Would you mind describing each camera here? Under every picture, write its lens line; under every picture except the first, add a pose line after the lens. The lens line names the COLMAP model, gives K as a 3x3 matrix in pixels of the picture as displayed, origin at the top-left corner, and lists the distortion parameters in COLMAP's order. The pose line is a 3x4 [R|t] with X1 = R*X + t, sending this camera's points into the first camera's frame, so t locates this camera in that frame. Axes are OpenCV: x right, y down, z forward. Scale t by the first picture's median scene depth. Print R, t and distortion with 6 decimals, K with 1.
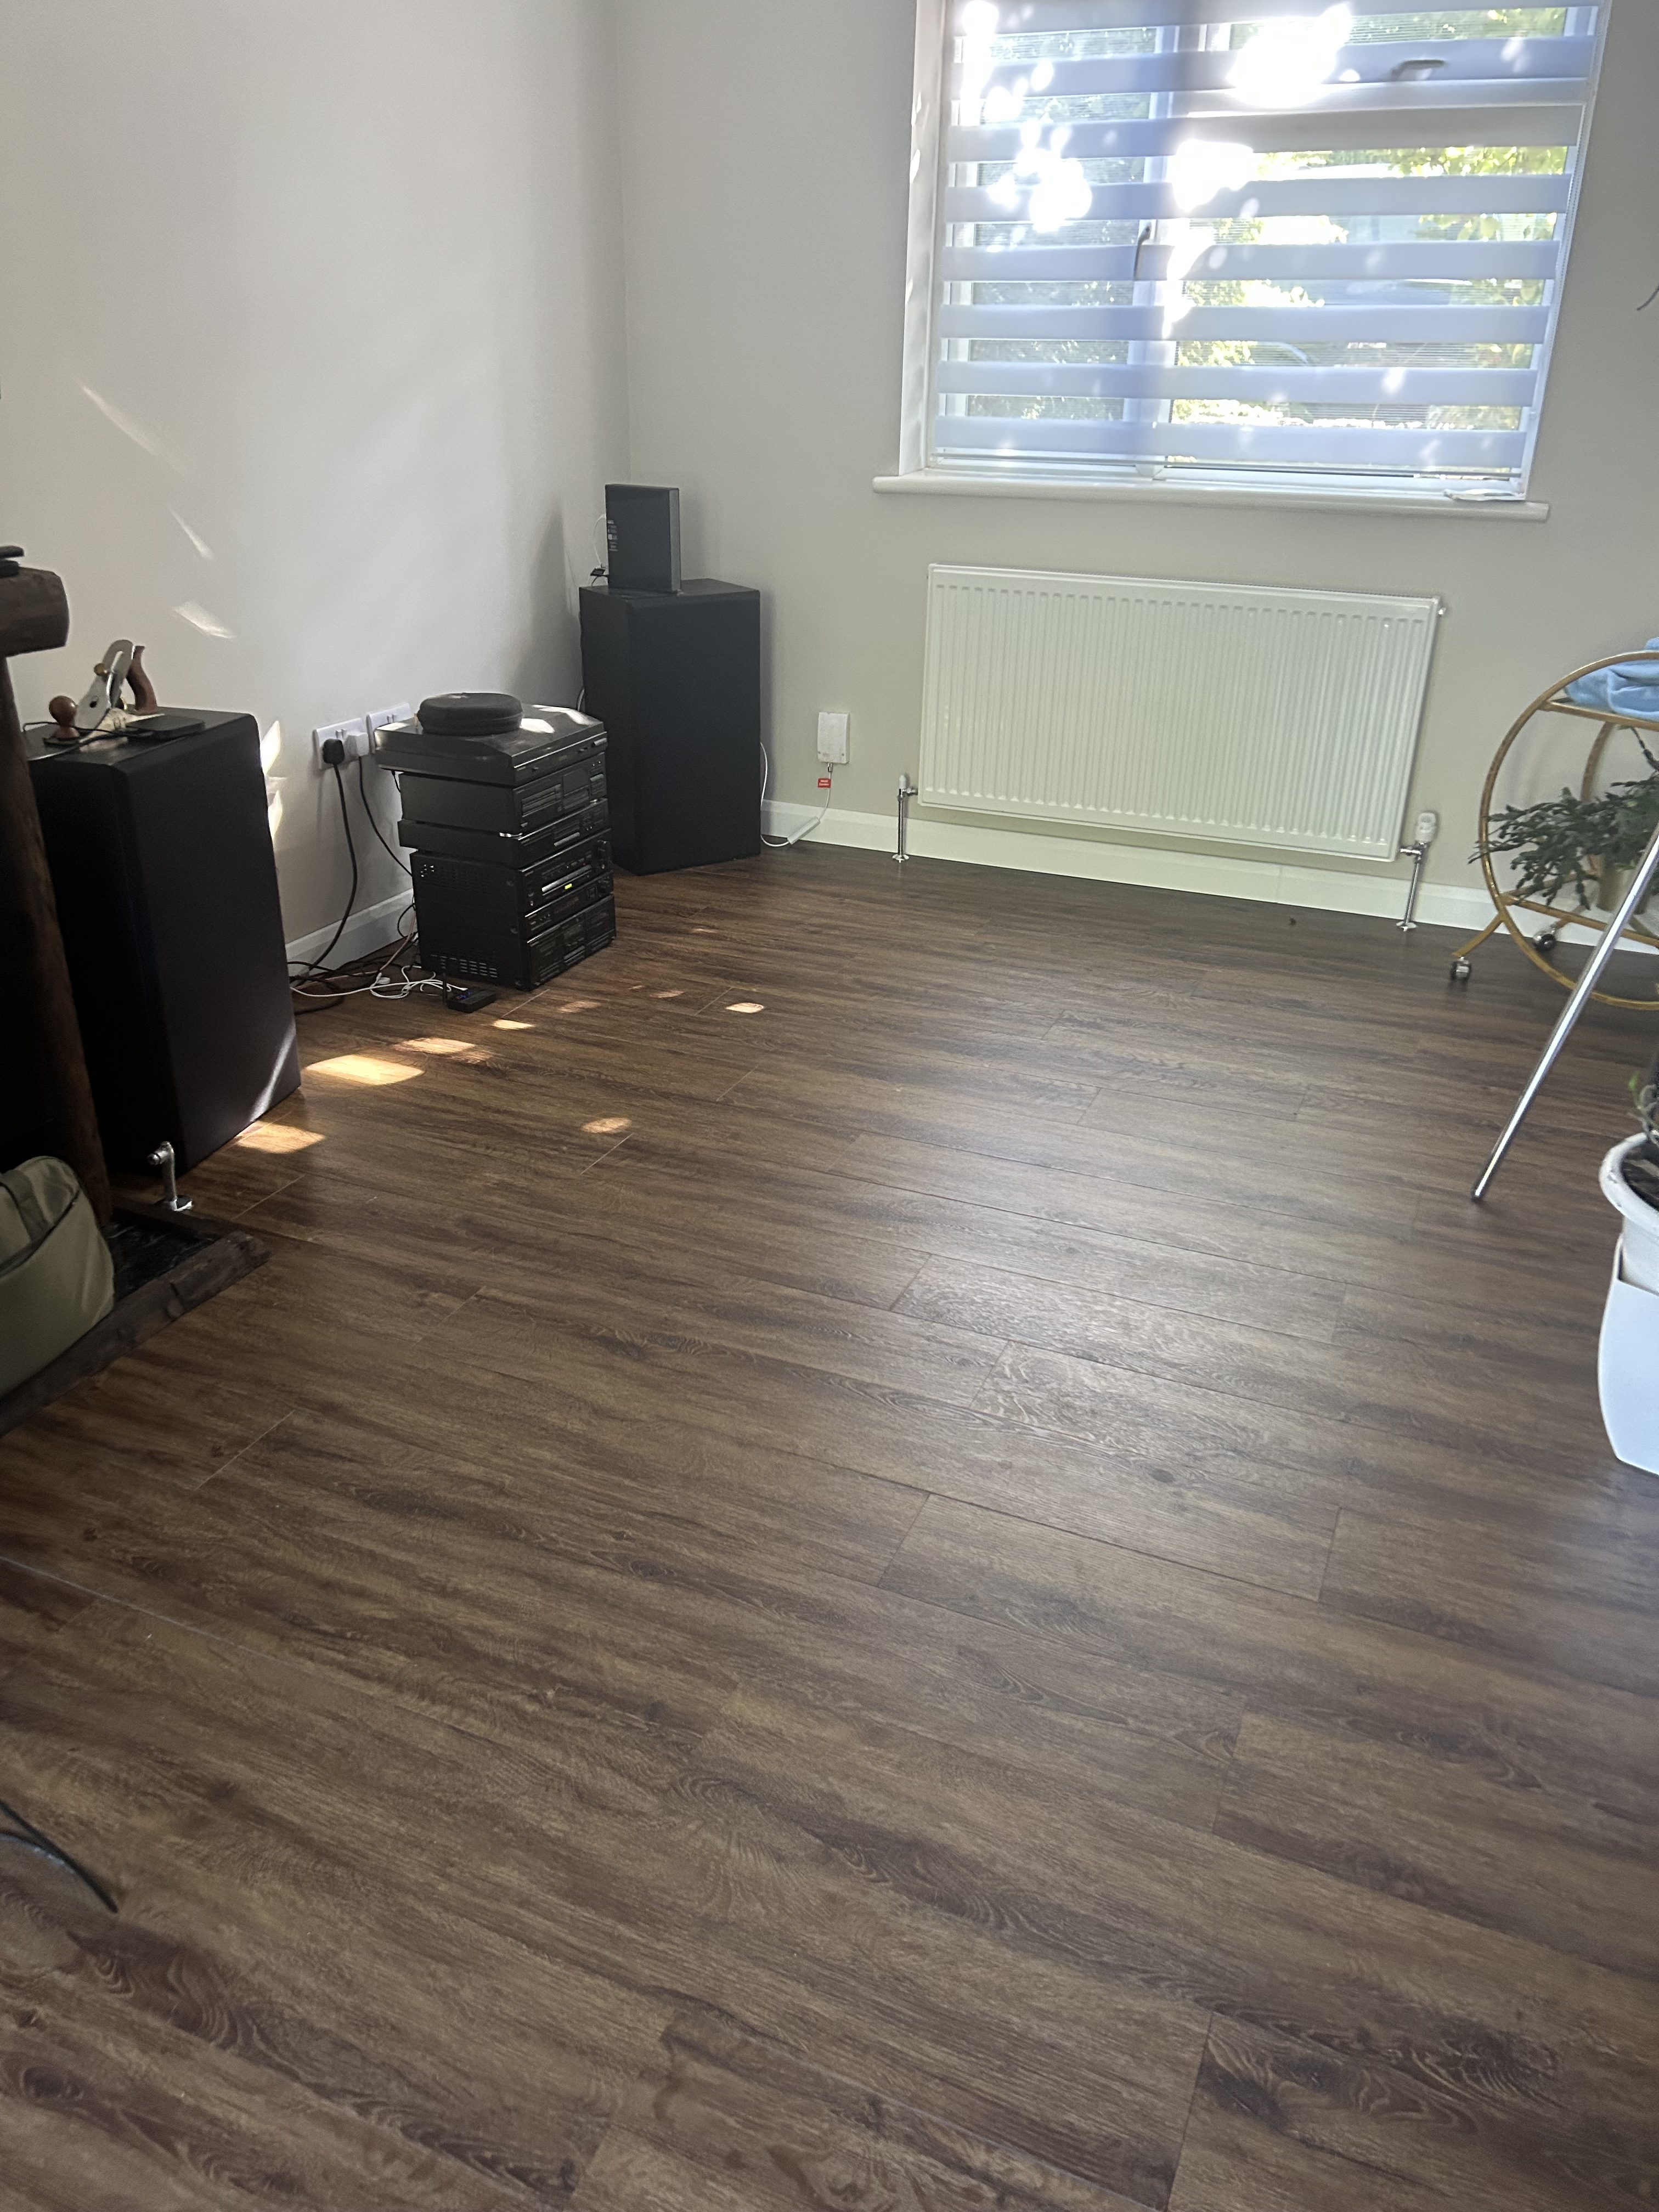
lens RADIAL K [[1670.4, 0, 829.5], [0, 1670.4, 1106.0], [0, 0, 1]] dist [0.031592, -0.032795]
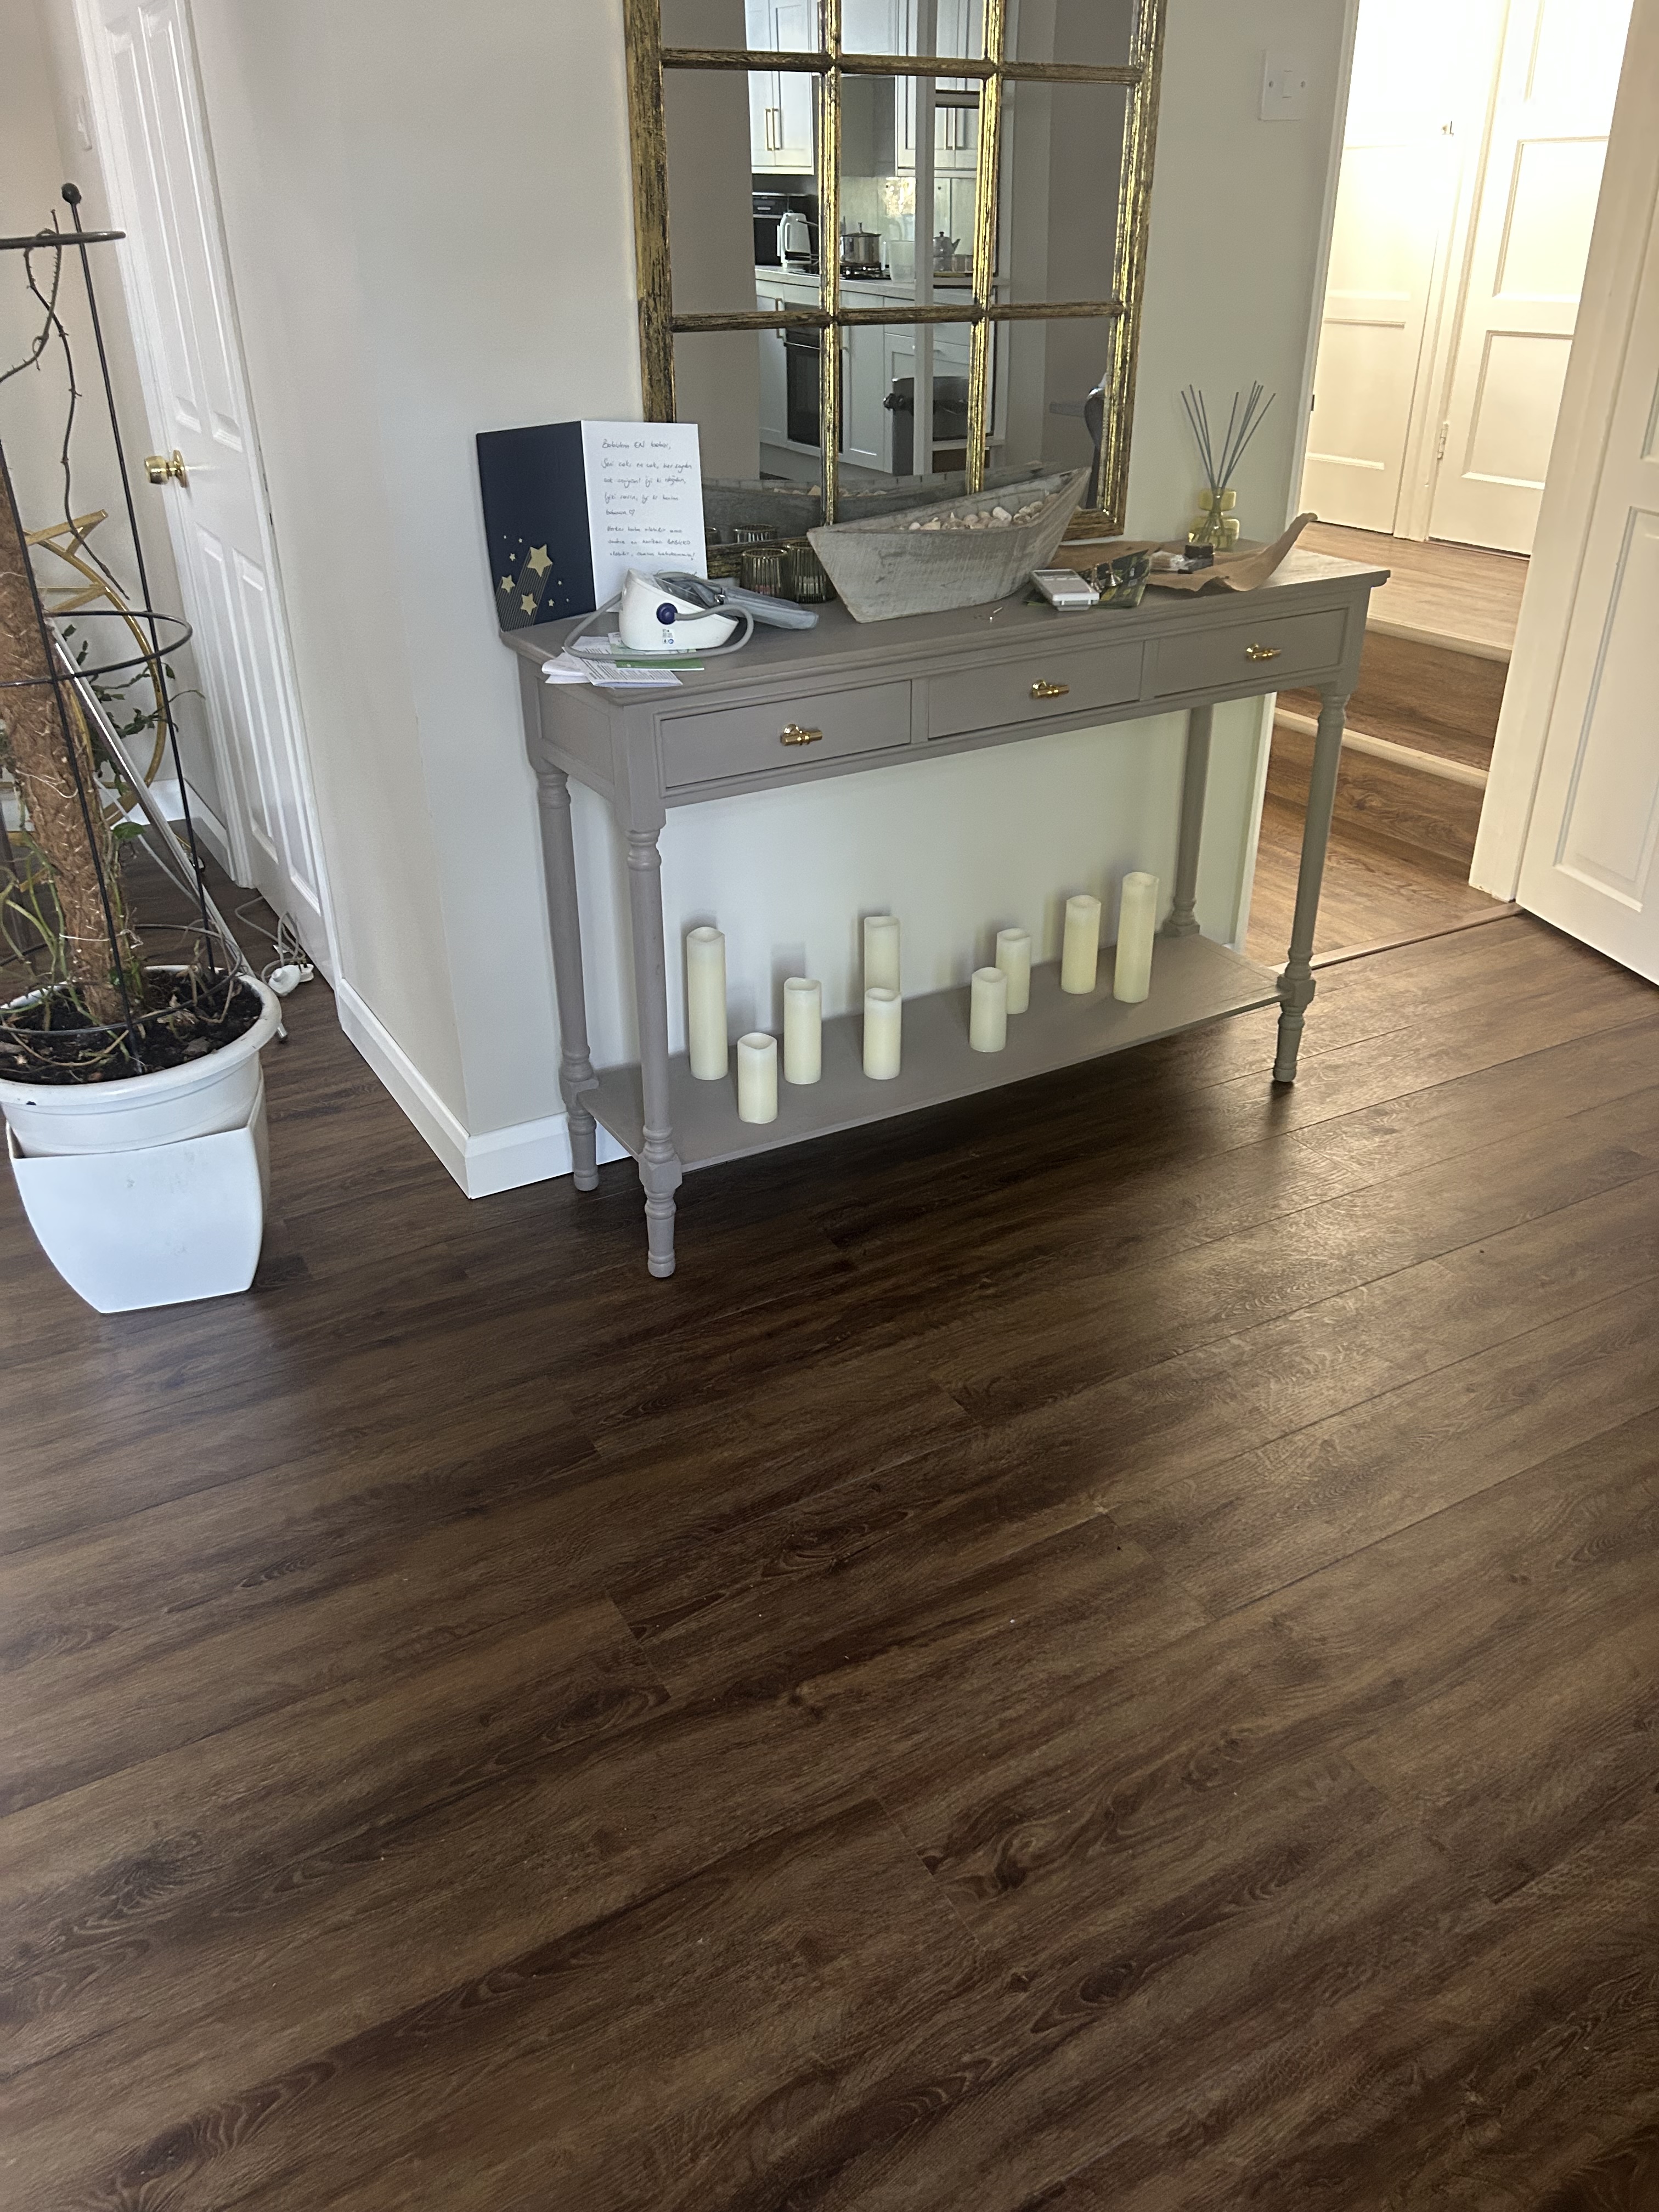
lens RADIAL K [[1670.4, 0, 829.5], [0, 1670.4, 1106.0], [0, 0, 1]] dist [0.031592, -0.032795]
pose [[0.603885, -0.396362, 0.691534, 0.060756], [0.353544, 0.910776, 0.213290, 0.025685], [-0.714373, 0.115686, 0.690136, -0.054147]]
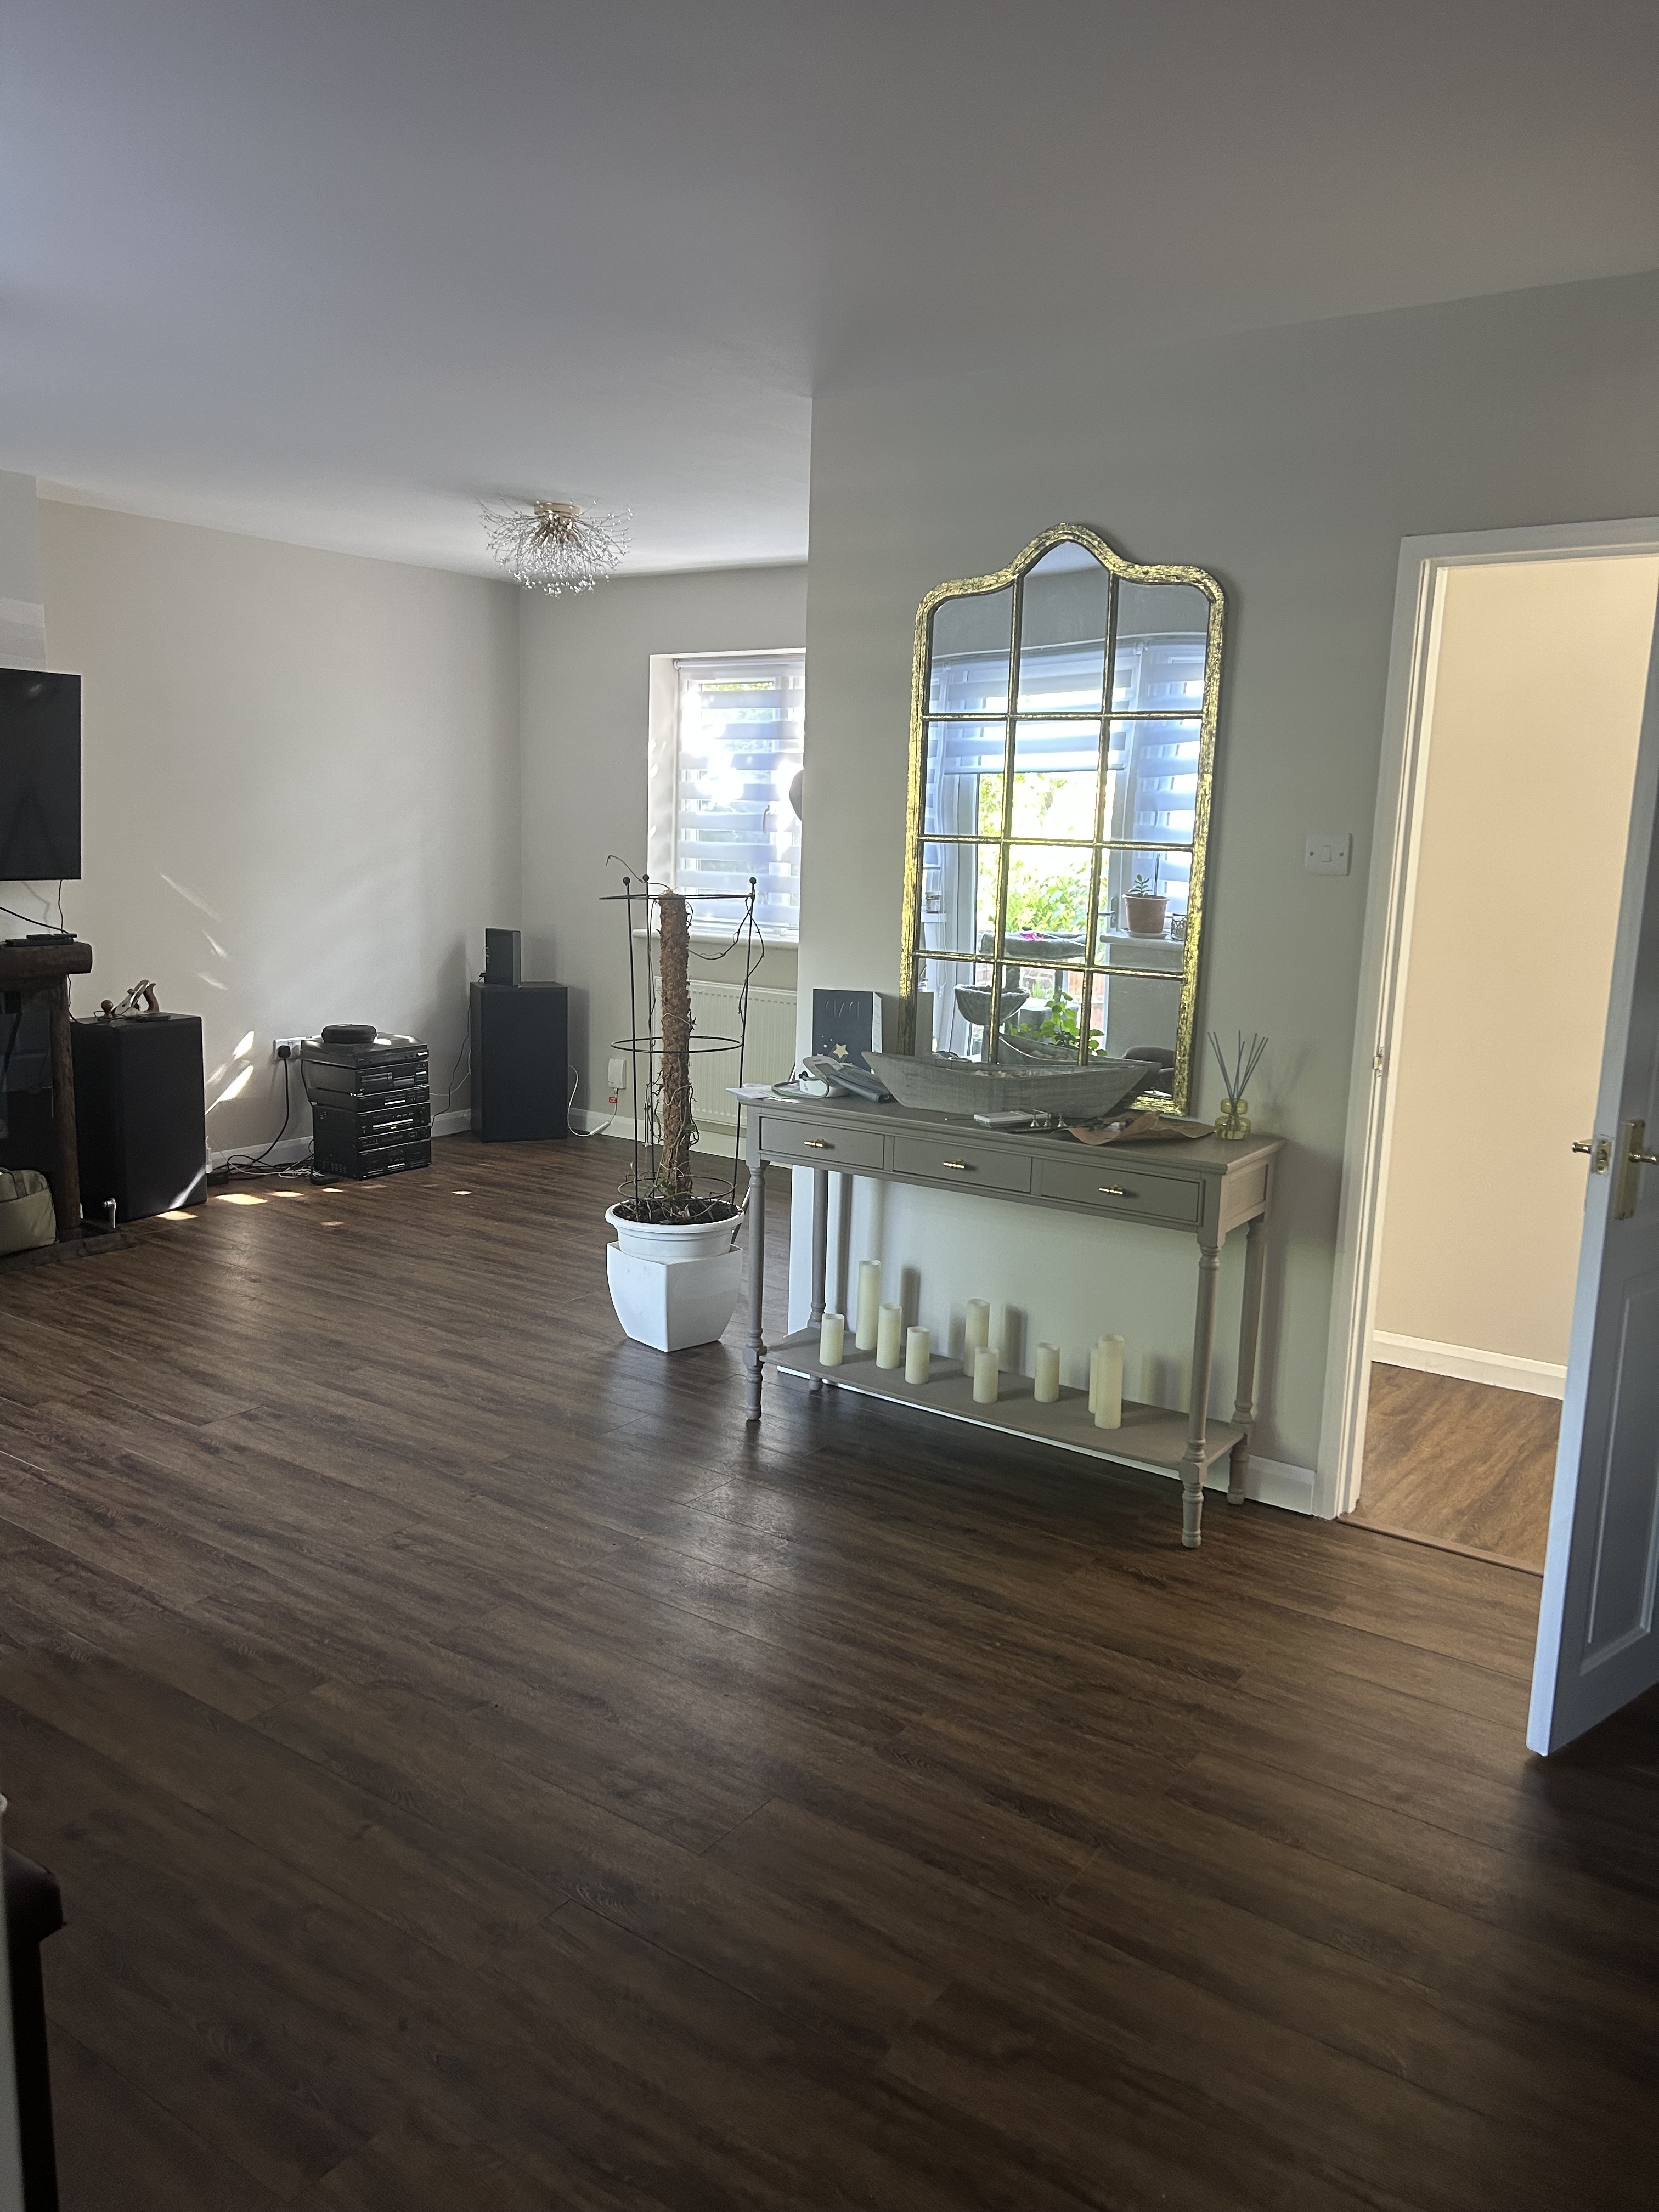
lens RADIAL K [[1670.4, 0, 829.5], [0, 1670.4, 1106.0], [0, 0, 1]] dist [0.031592, -0.032795]
pose [[0.979413, 0.050709, -0.195394, 1.056088], [-0.099867, 0.962903, -0.250688, 0.407366], [0.175433, 0.265040, 0.948144, -1.052379]]
